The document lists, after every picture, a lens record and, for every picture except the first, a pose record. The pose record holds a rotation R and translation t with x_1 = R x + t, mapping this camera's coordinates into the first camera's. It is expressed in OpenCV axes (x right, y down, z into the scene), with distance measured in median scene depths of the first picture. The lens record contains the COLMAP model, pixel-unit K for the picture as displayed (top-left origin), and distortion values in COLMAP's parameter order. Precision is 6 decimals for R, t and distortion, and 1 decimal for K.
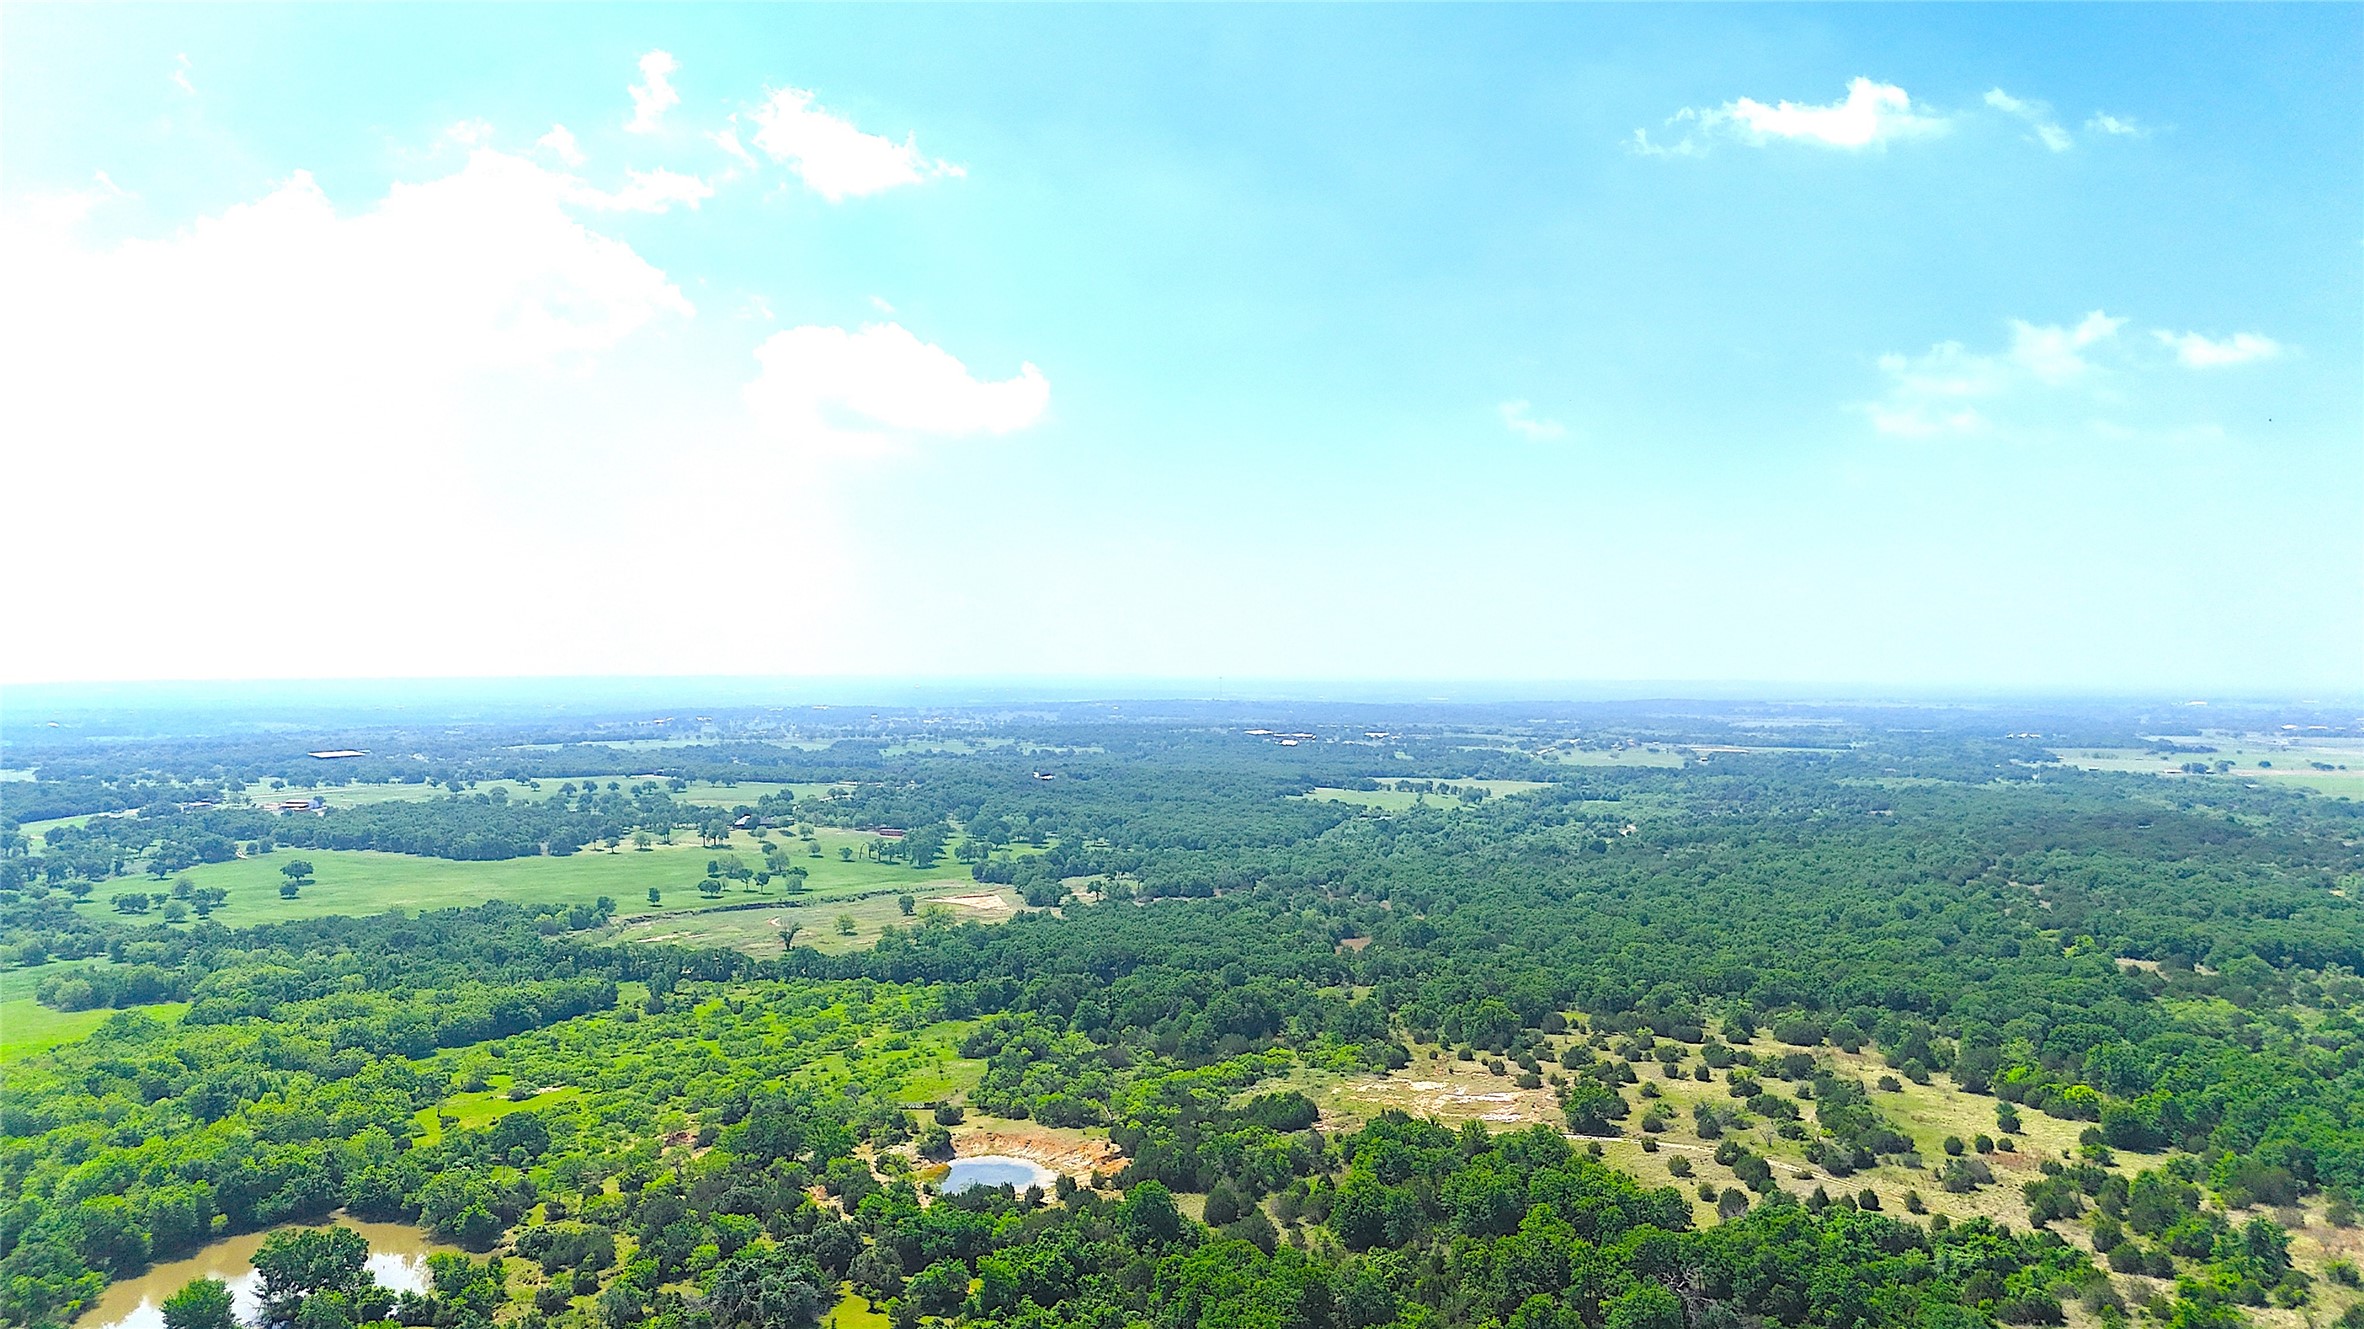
lens RADIAL K [[1702.0, 0, 1181.7], [0, 1702.0, 665.8], [0, 0, 1]] dist [0.053203, -0.044457]
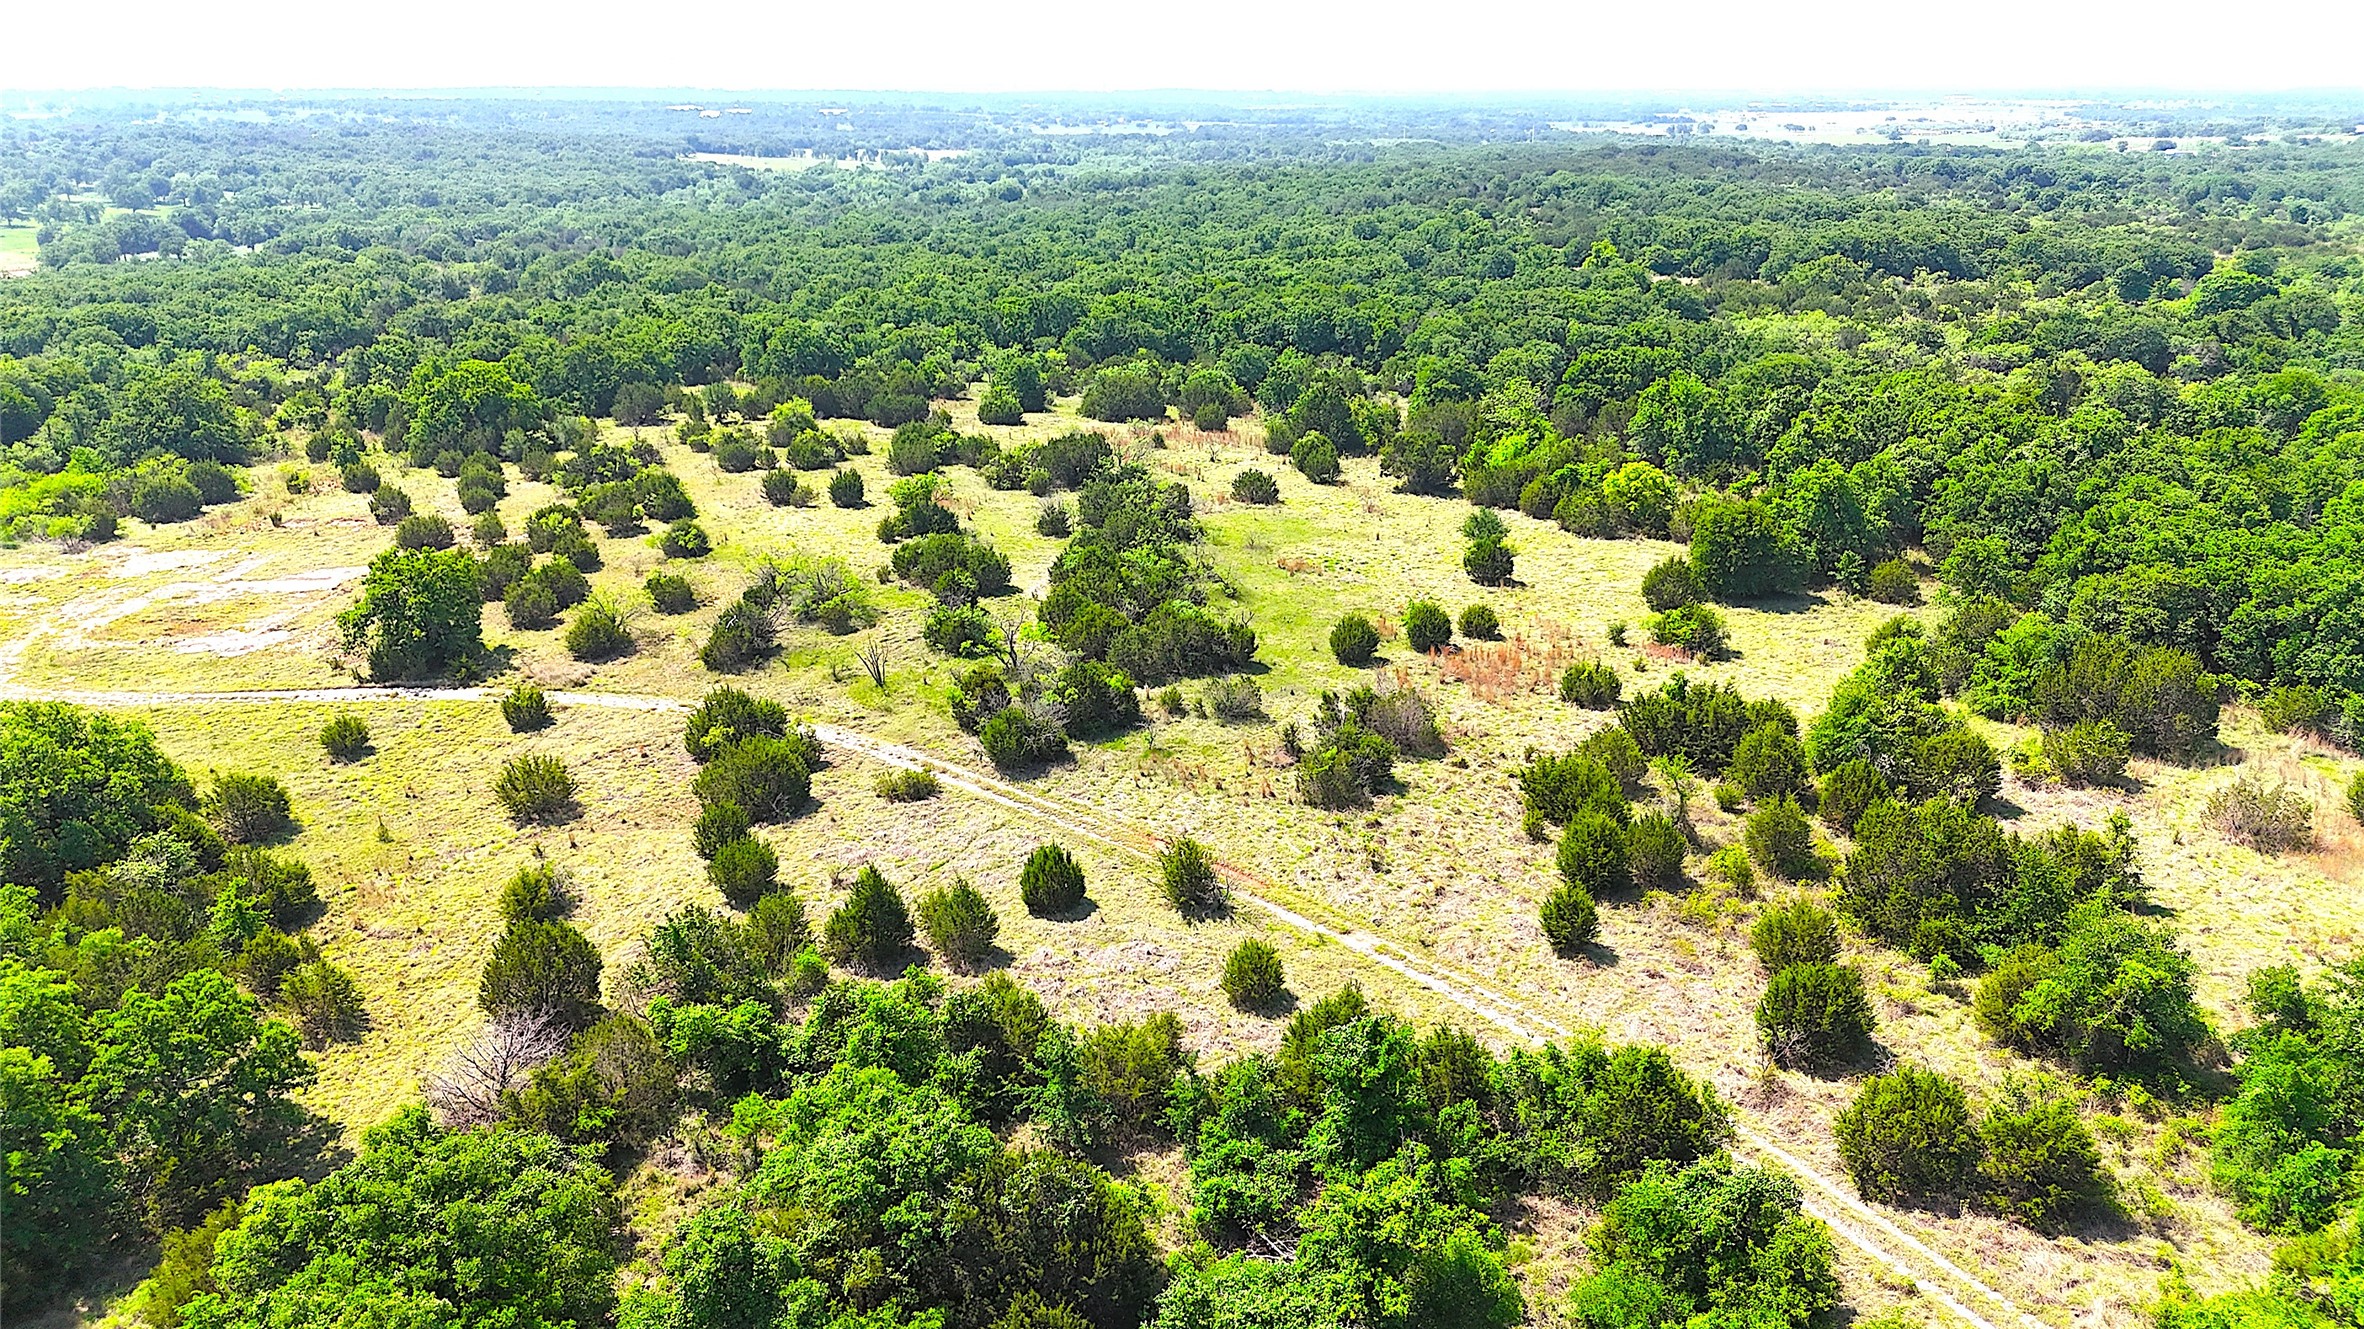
lens RADIAL K [[1702.0, 0, 1181.7], [0, 1702.0, 665.8], [0, 0, 1]] dist [0.053203, -0.044457]
pose [[0.963364, -0.087713, 0.253450, 0.276645], [-0.000096, 0.944897, 0.327369, 0.141260], [-0.268199, -0.315399, 0.910271, 0.583366]]
